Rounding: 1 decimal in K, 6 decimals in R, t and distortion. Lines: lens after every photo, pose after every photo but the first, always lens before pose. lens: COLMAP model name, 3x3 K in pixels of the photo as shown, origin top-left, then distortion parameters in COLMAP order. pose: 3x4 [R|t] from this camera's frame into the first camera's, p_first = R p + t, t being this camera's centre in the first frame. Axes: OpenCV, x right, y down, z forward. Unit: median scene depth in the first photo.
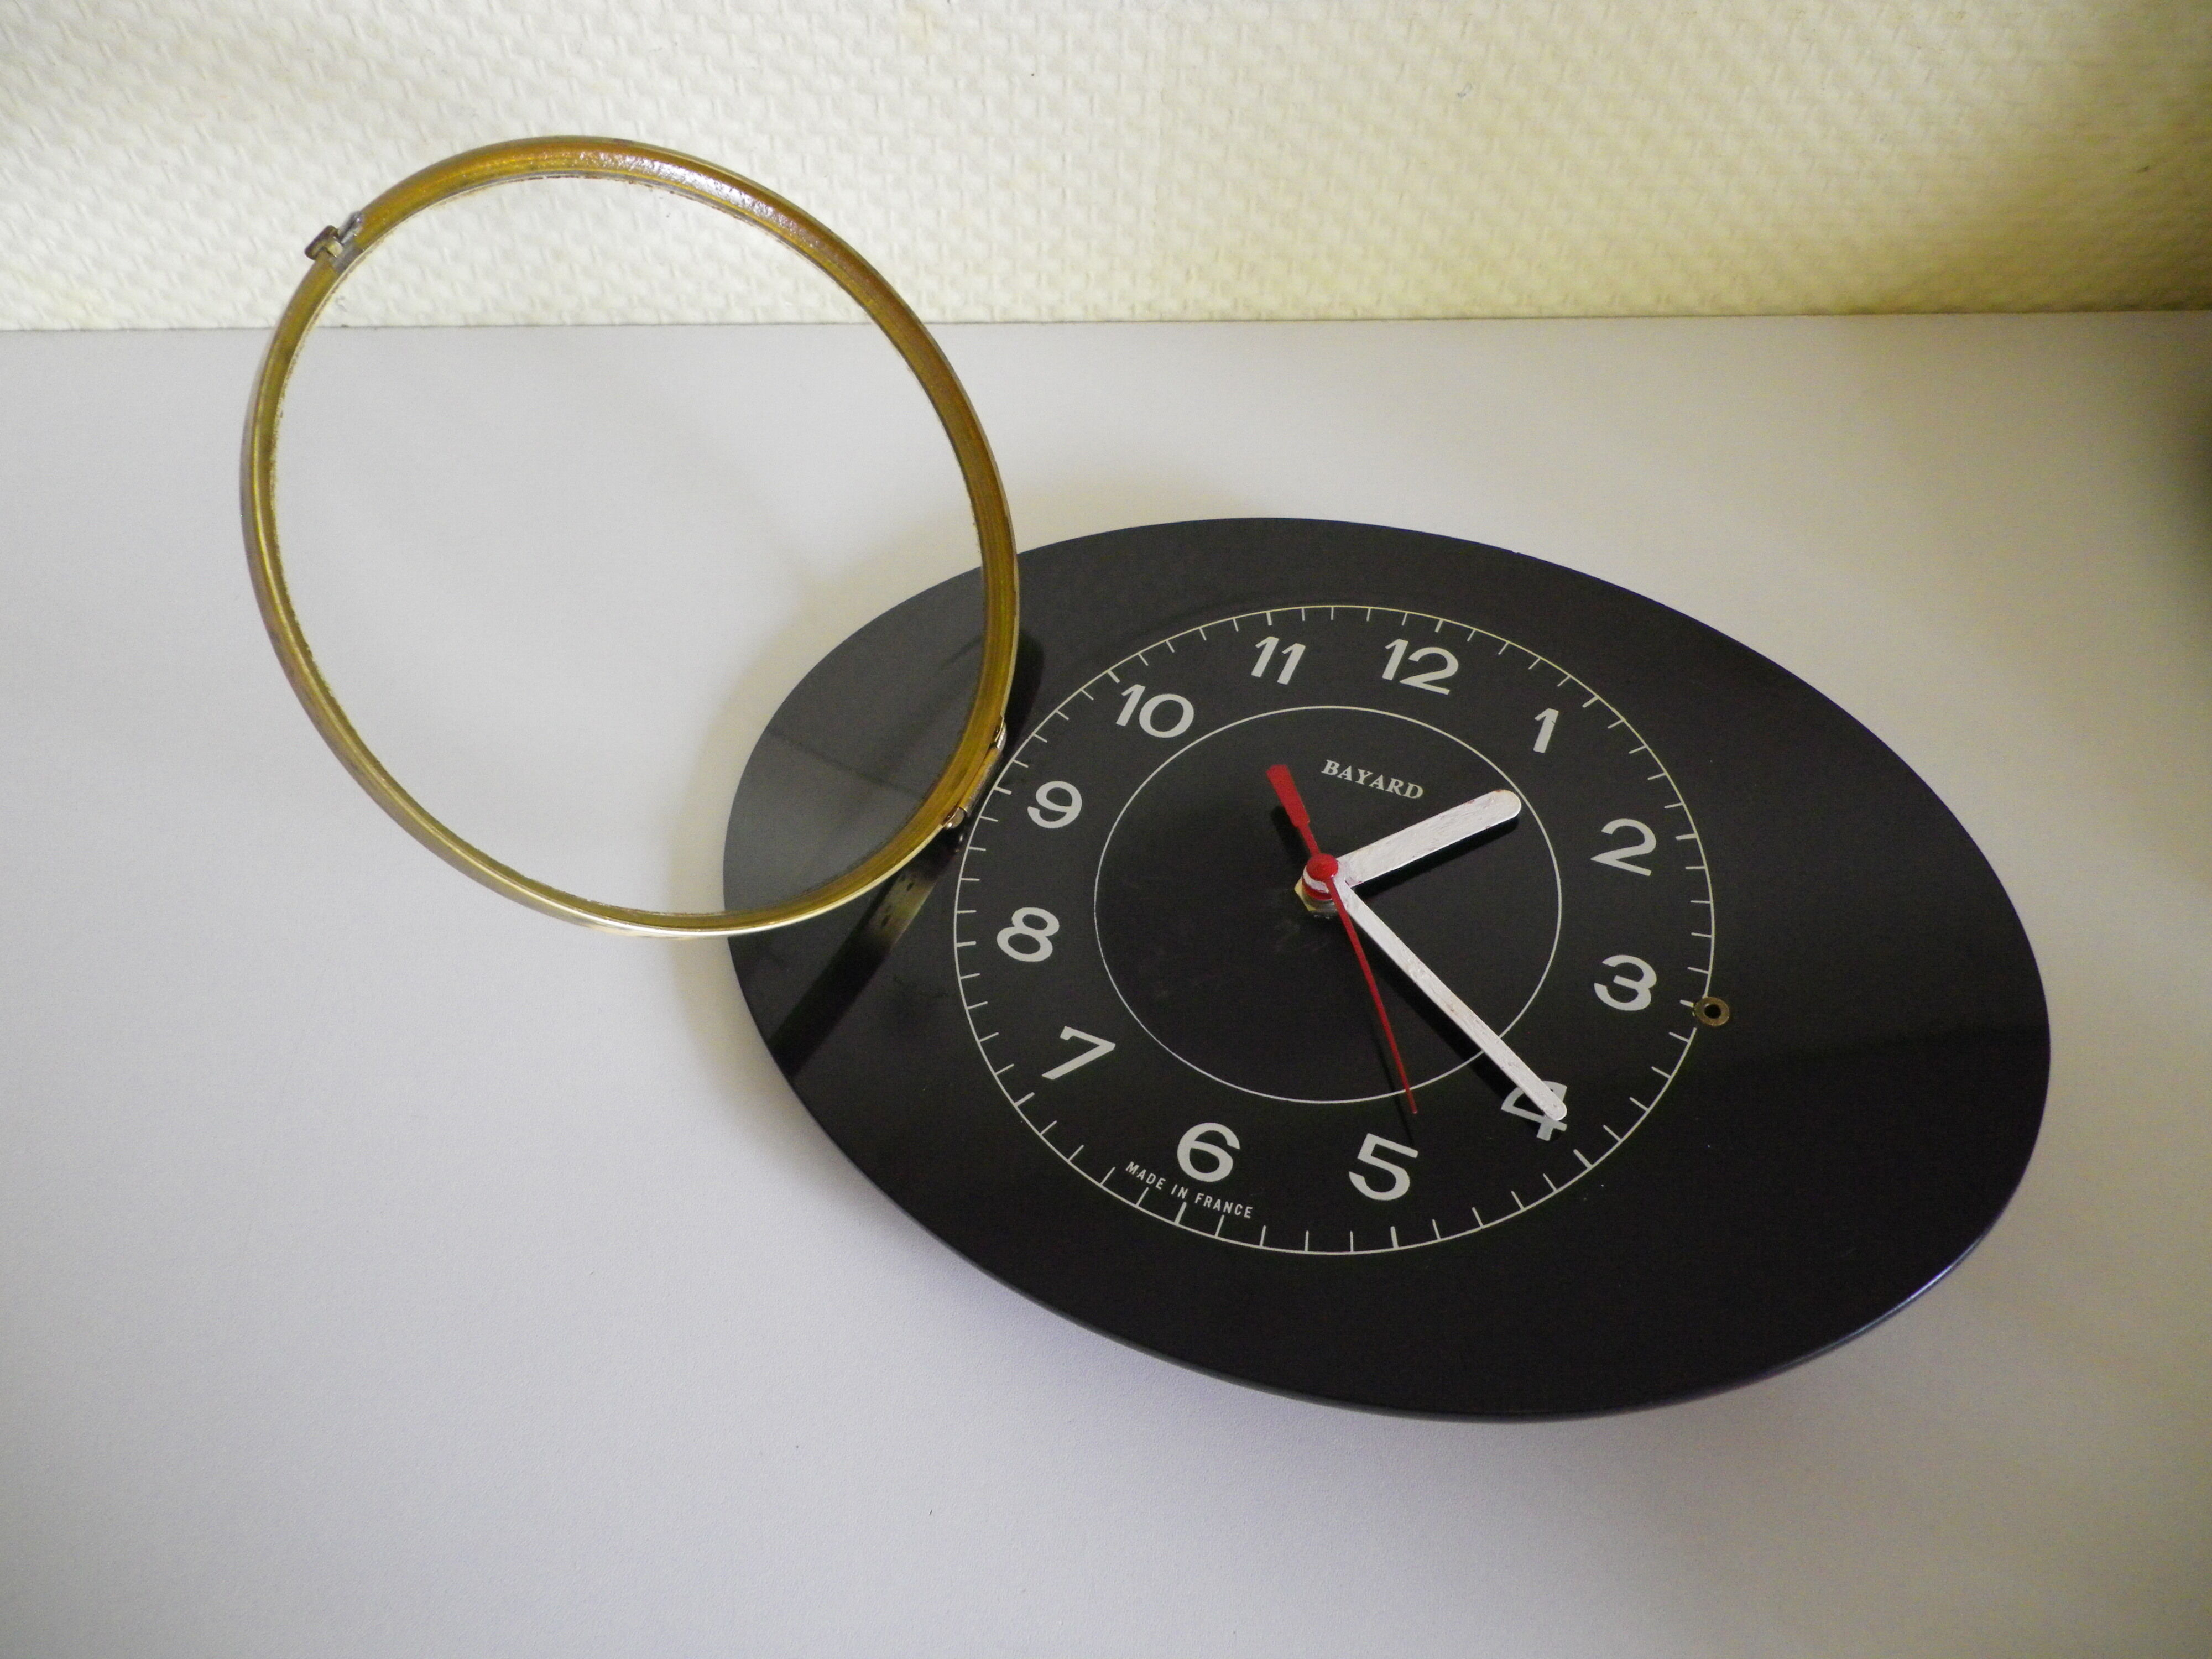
lens RADIAL K [[1694.5, 0, 1107.9], [0, 1694.5, 828.3], [0, 0, 1]] dist [-0.008769, 0.006535]
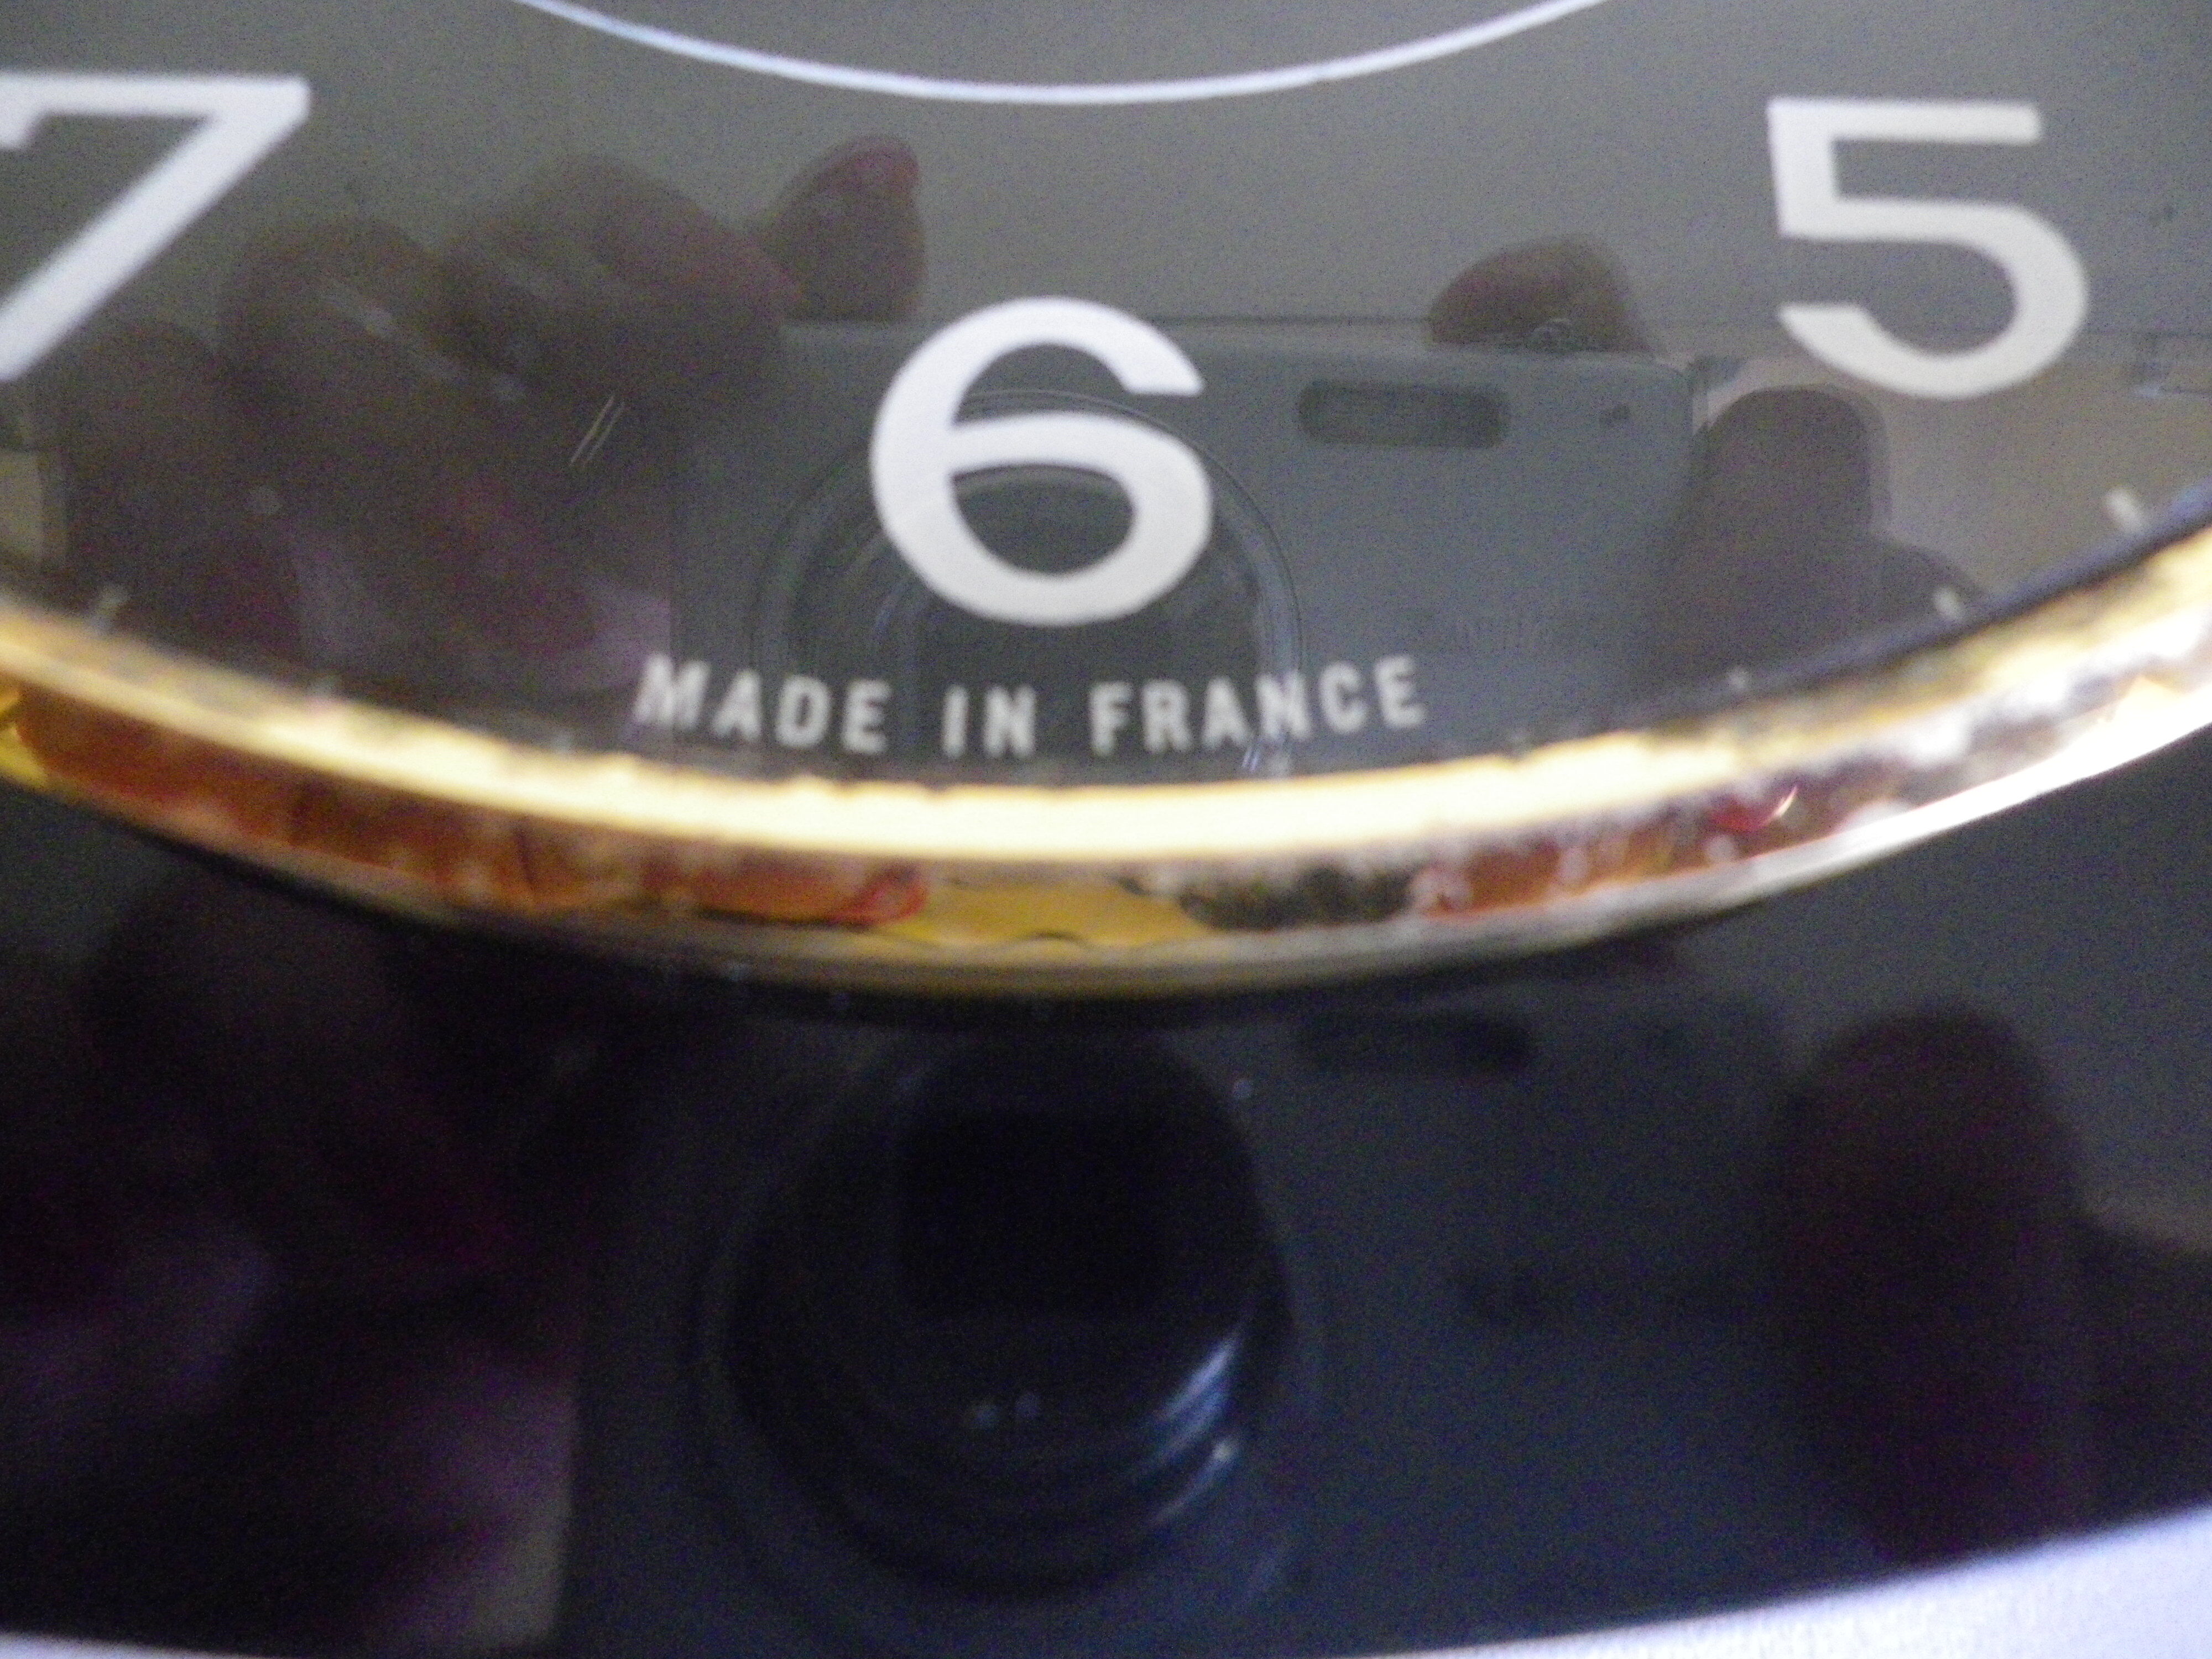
lens RADIAL K [[1694.5, 0, 1098.3], [0, 1694.5, 834.0], [0, 0, 1]] dist [-0.008769, 0.006535]
pose [[0.891694, -0.370137, 0.260538, 0.002455], [0.268493, 0.895922, 0.353885, 0.137623], [-0.364408, -0.245605, 0.898268, 0.691573]]
